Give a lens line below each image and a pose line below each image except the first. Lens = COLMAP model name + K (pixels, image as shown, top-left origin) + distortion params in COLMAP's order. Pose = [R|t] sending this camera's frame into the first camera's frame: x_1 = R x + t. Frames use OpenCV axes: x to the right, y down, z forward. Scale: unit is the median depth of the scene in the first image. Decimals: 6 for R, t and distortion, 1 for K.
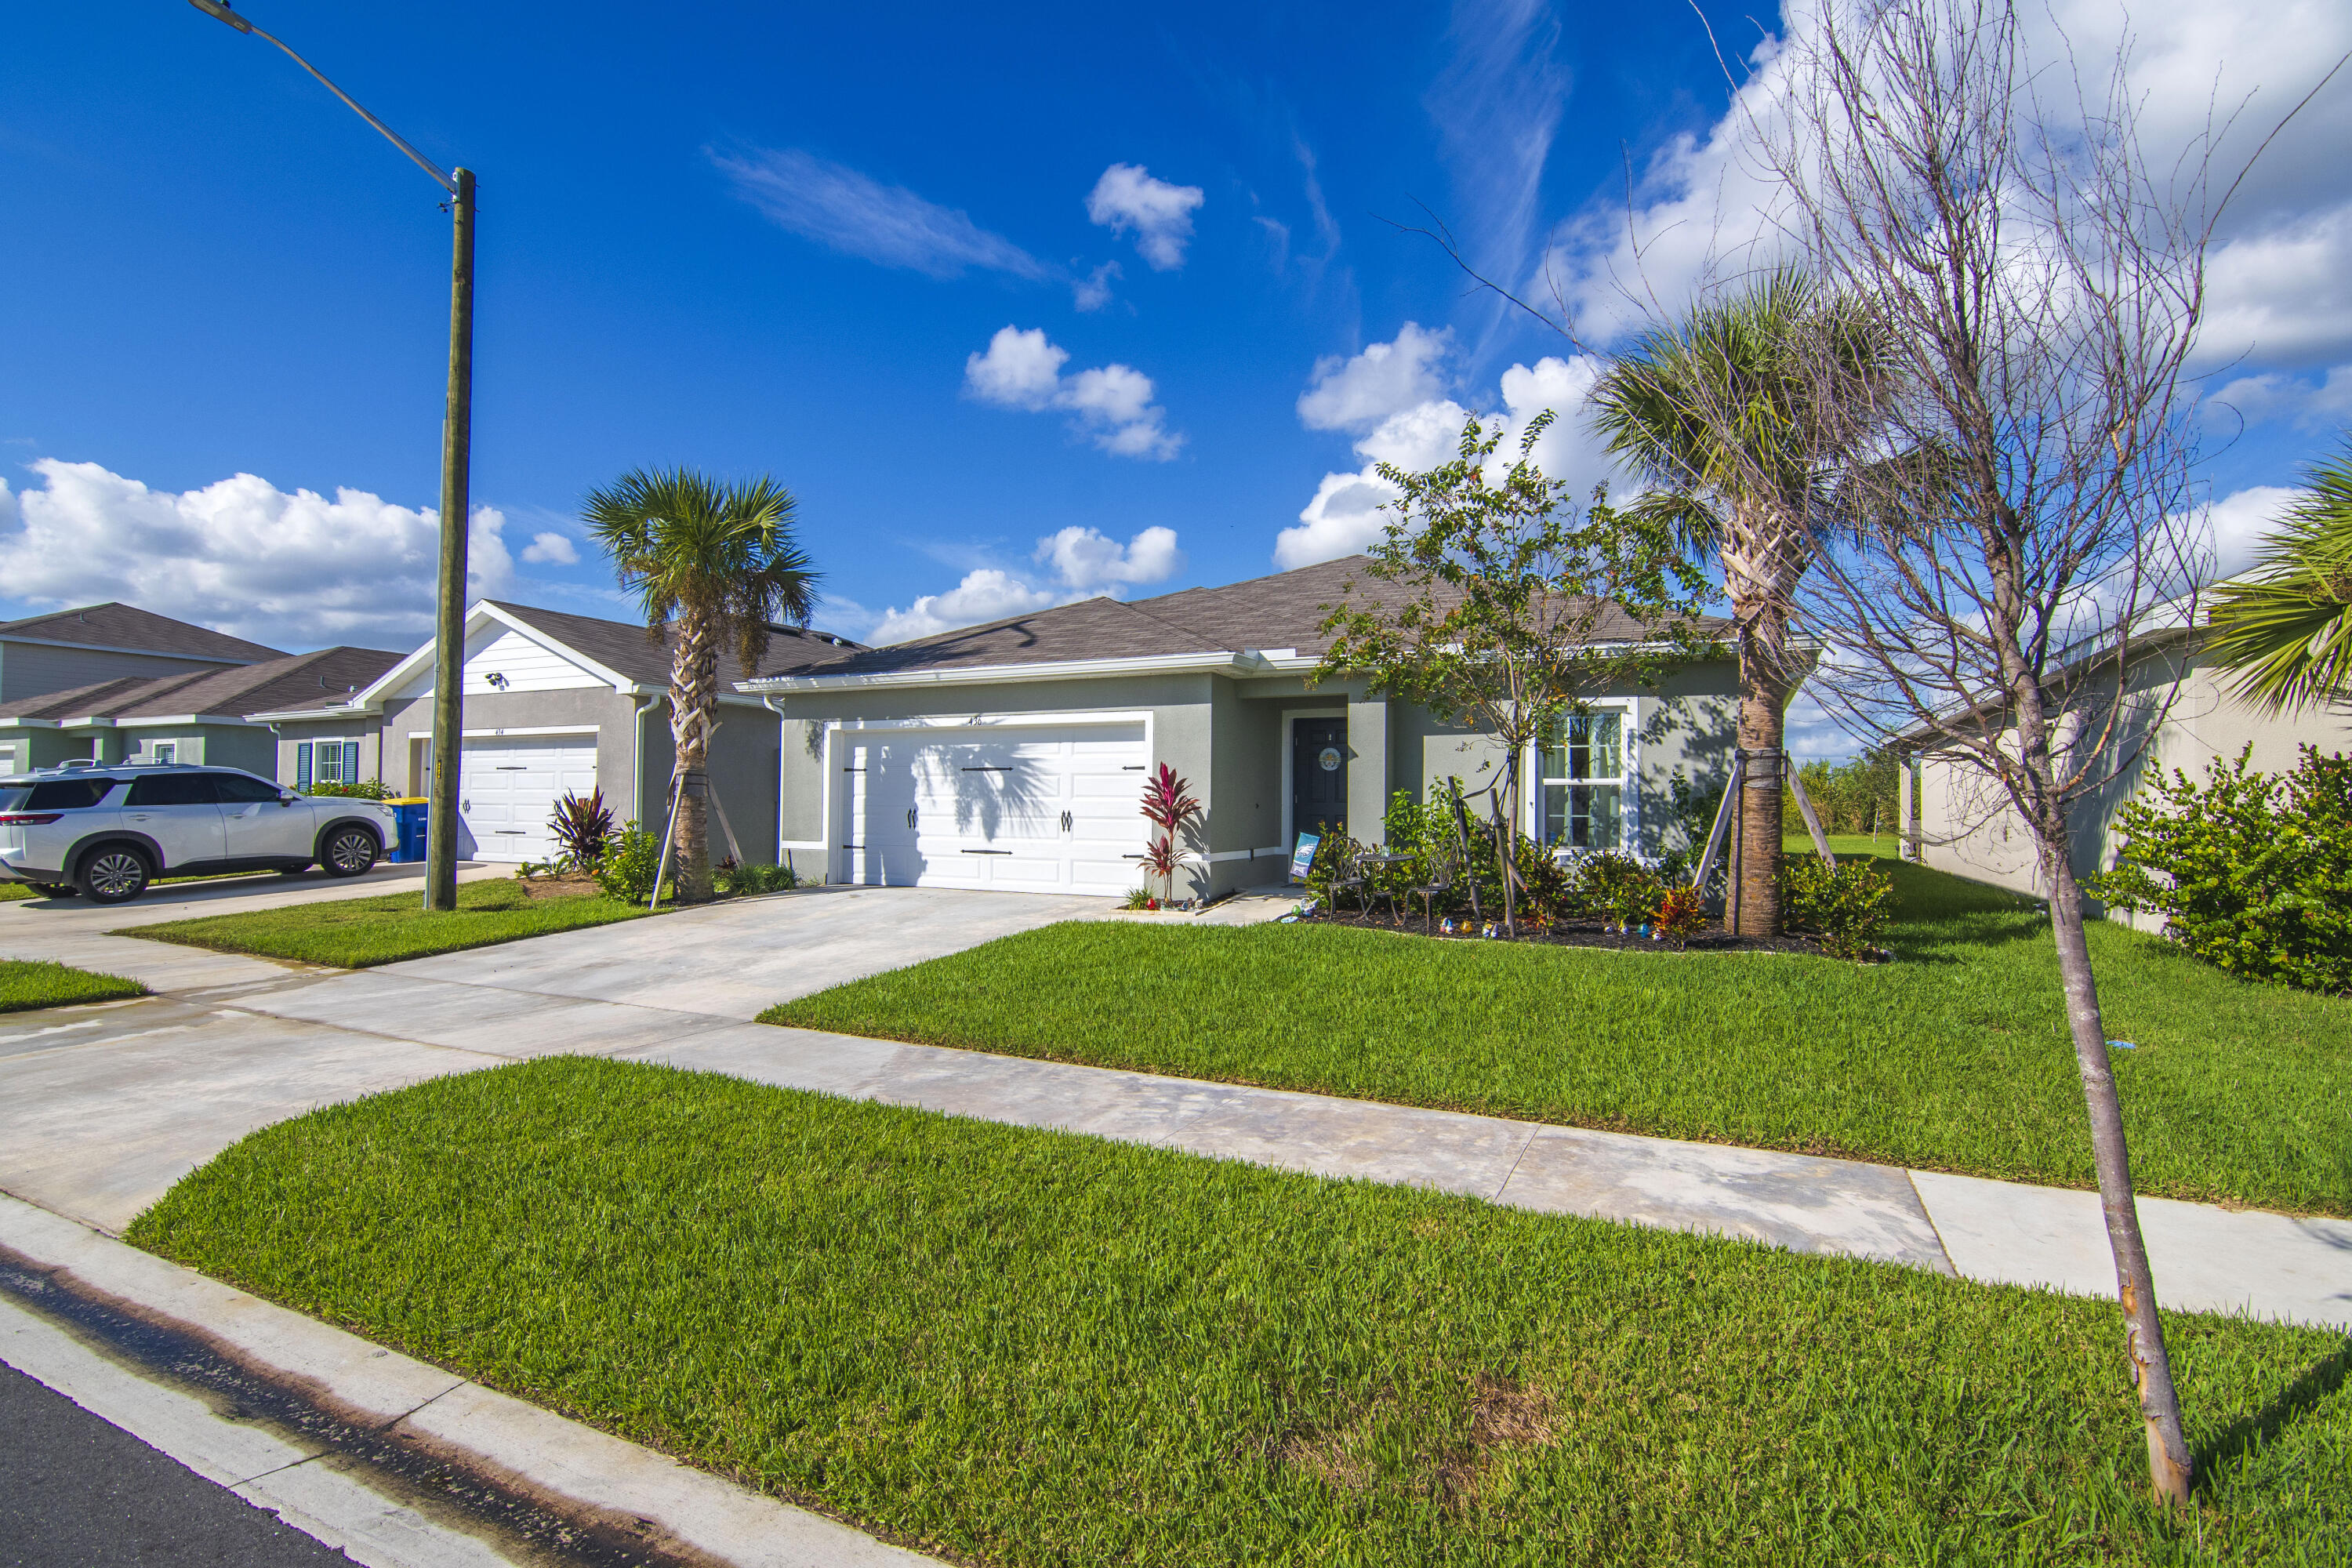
lens RADIAL K [[1250.6, 0, 1153.9], [0, 1250.6, 800.0], [0, 0, 1]] dist [-0.000072, -0.014255]
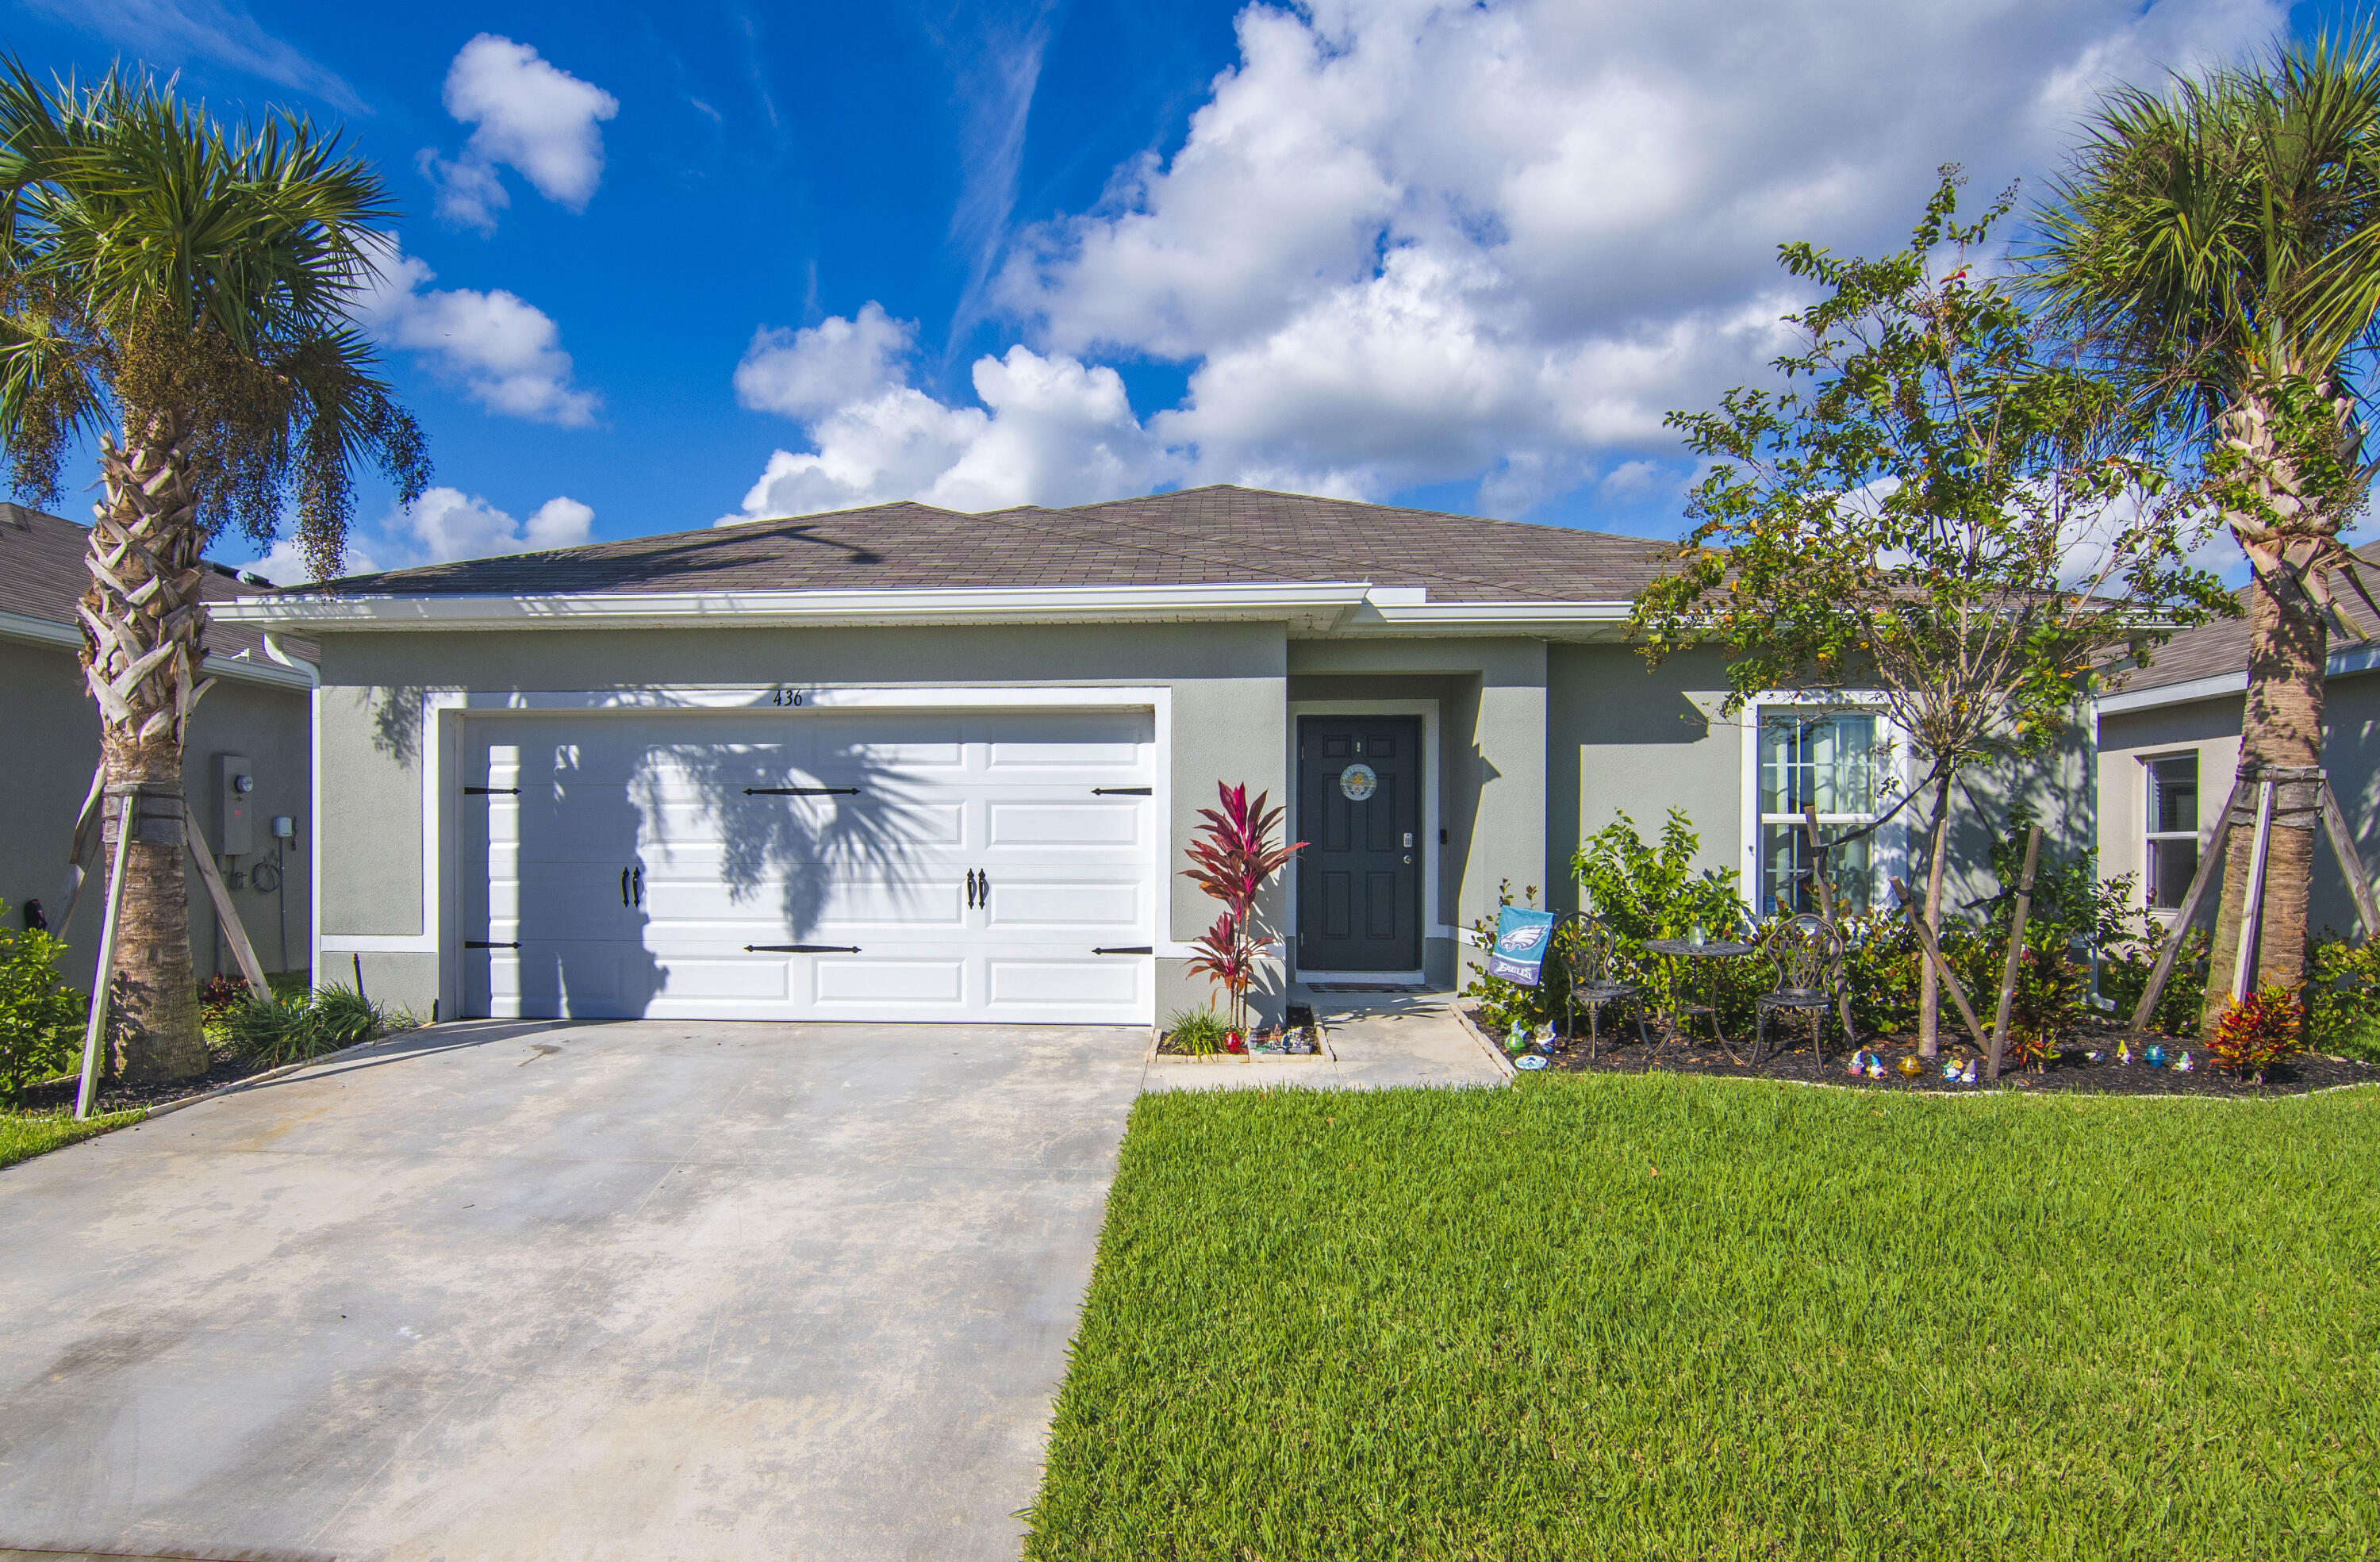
lens RADIAL K [[1430.6, 0, 1184.3], [0, 1430.6, 874.1], [0, 0, 1]] dist [-0.017362, 0.001428]
pose [[0.913738, -0.011271, 0.406147, -0.238883], [0.003648, 0.999802, 0.019540, -0.001123], [-0.406287, -0.016372, 0.913599, 0.398350]]
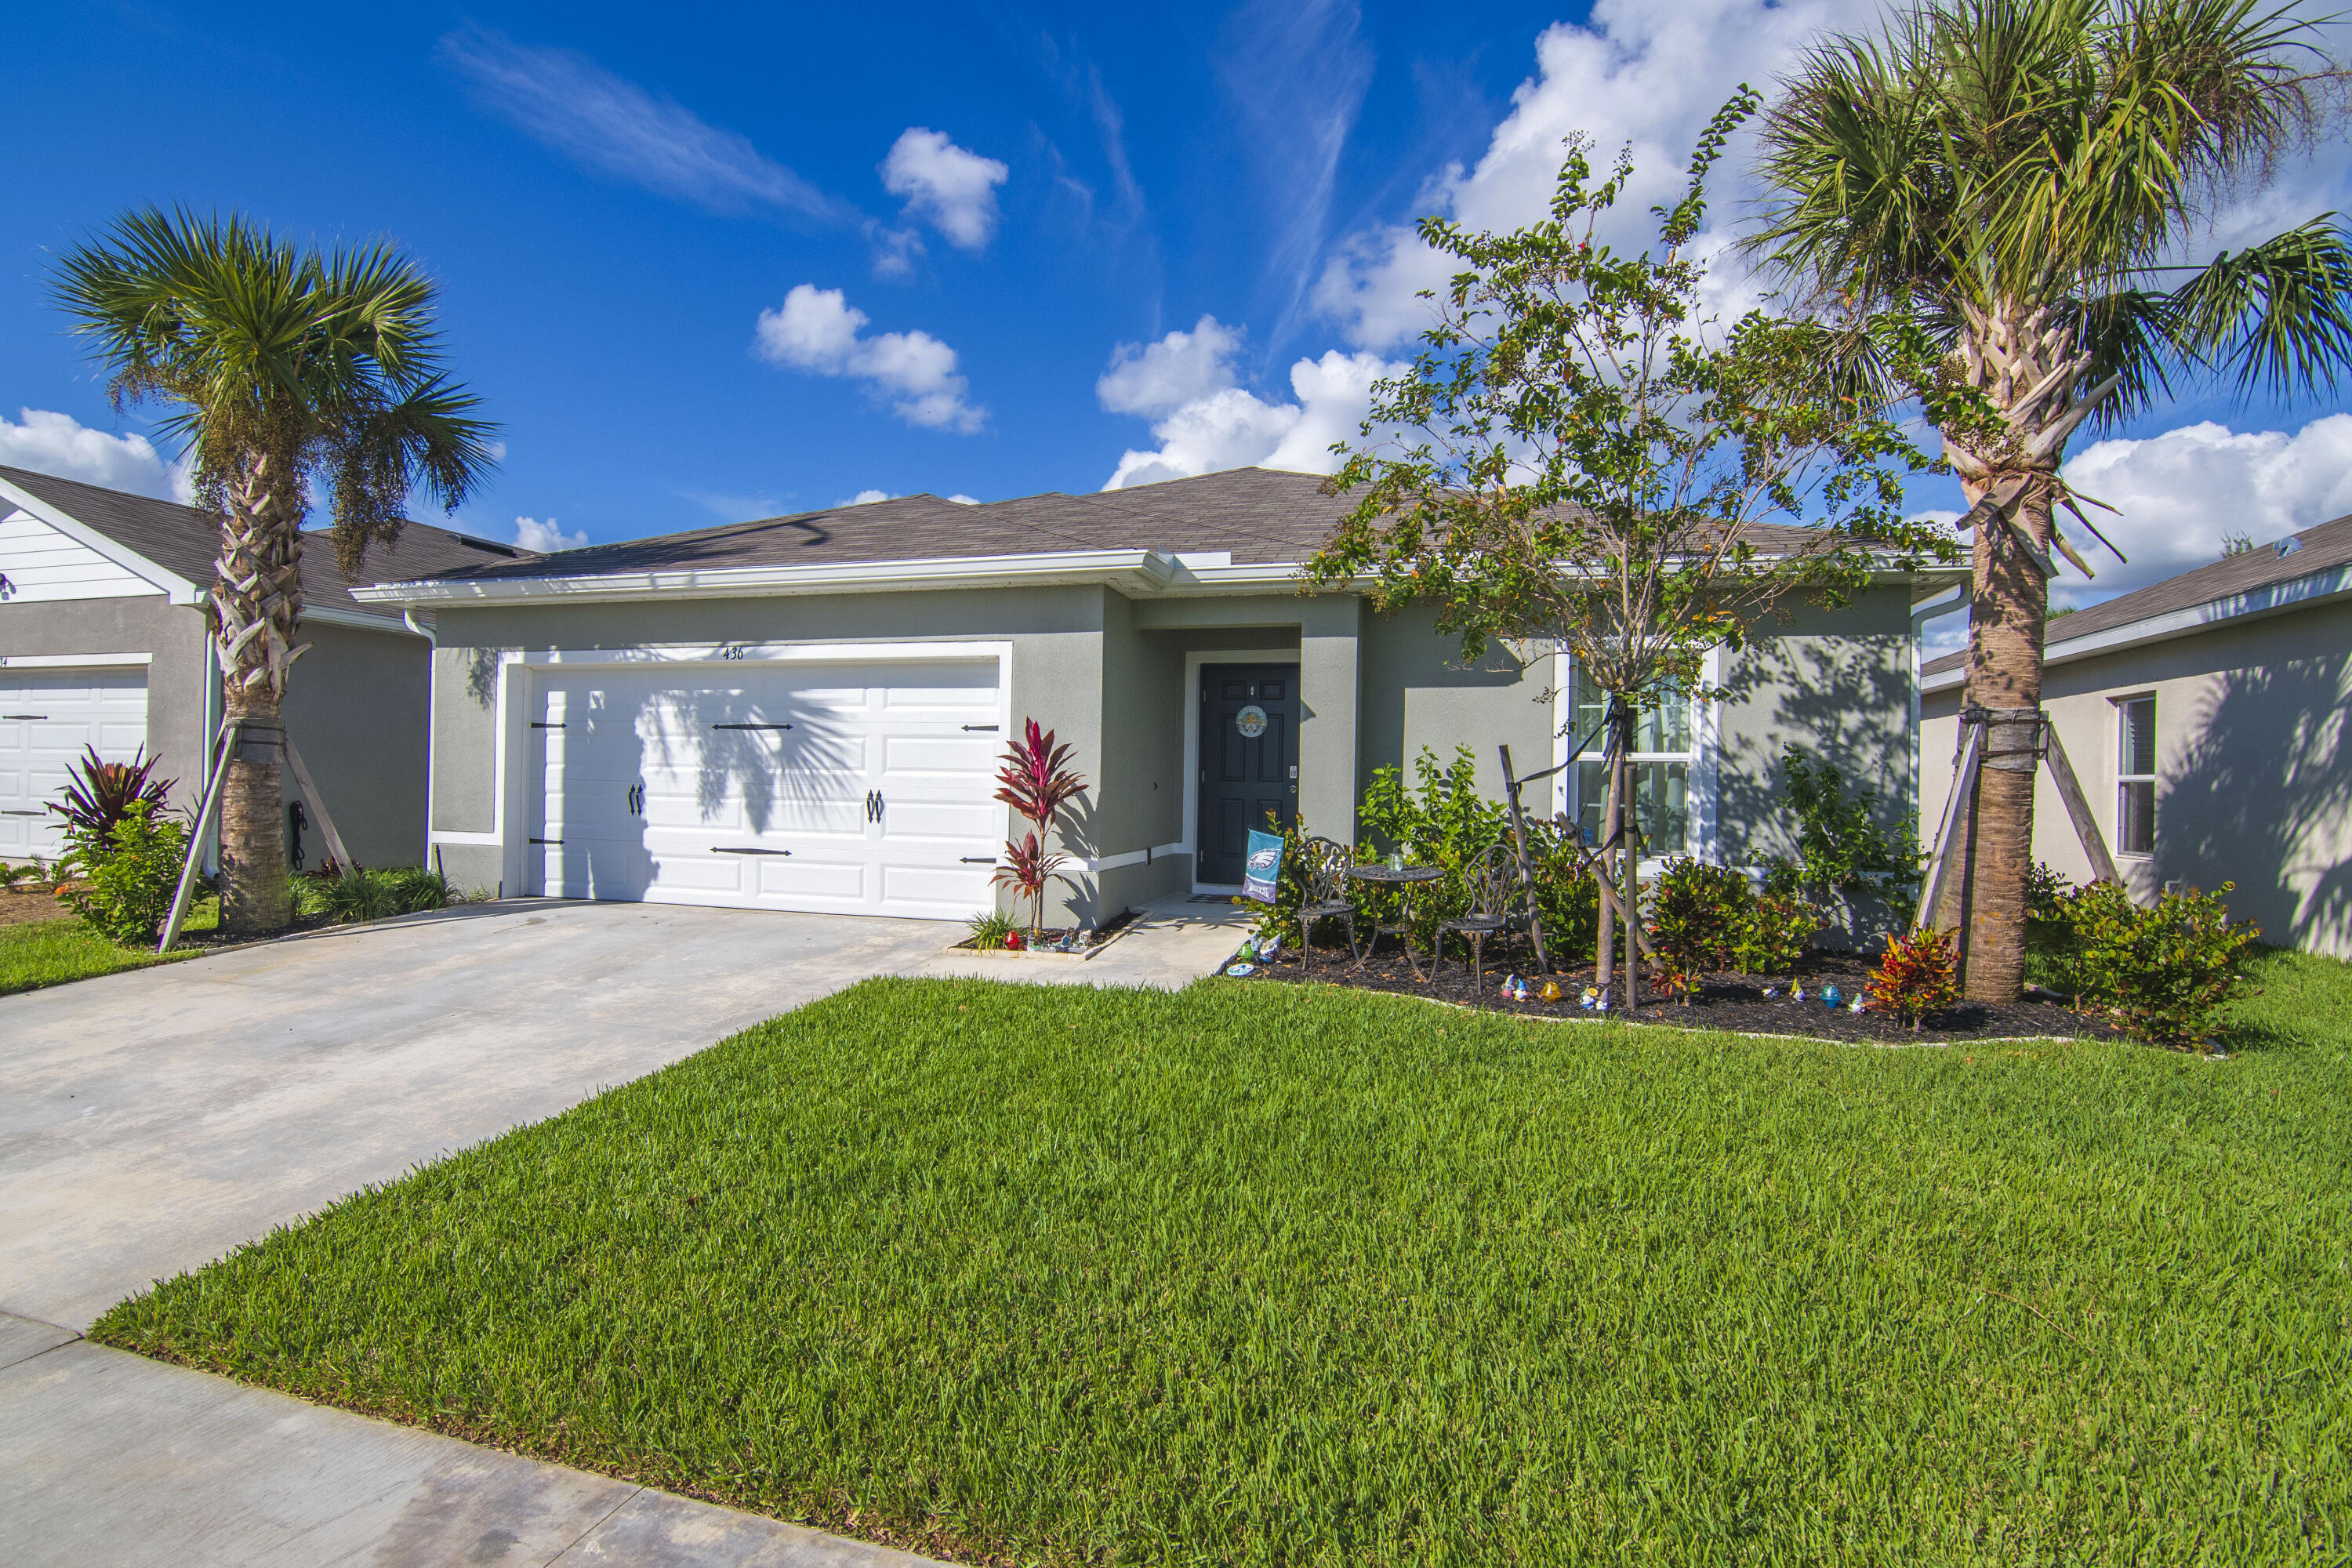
lens RADIAL K [[1226.2, 0, 1151.2], [0, 1226.2, 795.9], [0, 0, 1]] dist [-0.002456, -0.007357]
pose [[0.985838, 0.007526, 0.167529, -0.034278], [-0.010648, 0.999786, 0.017750, -0.001928], [-0.167360, -0.019282, 0.985707, 0.331230]]
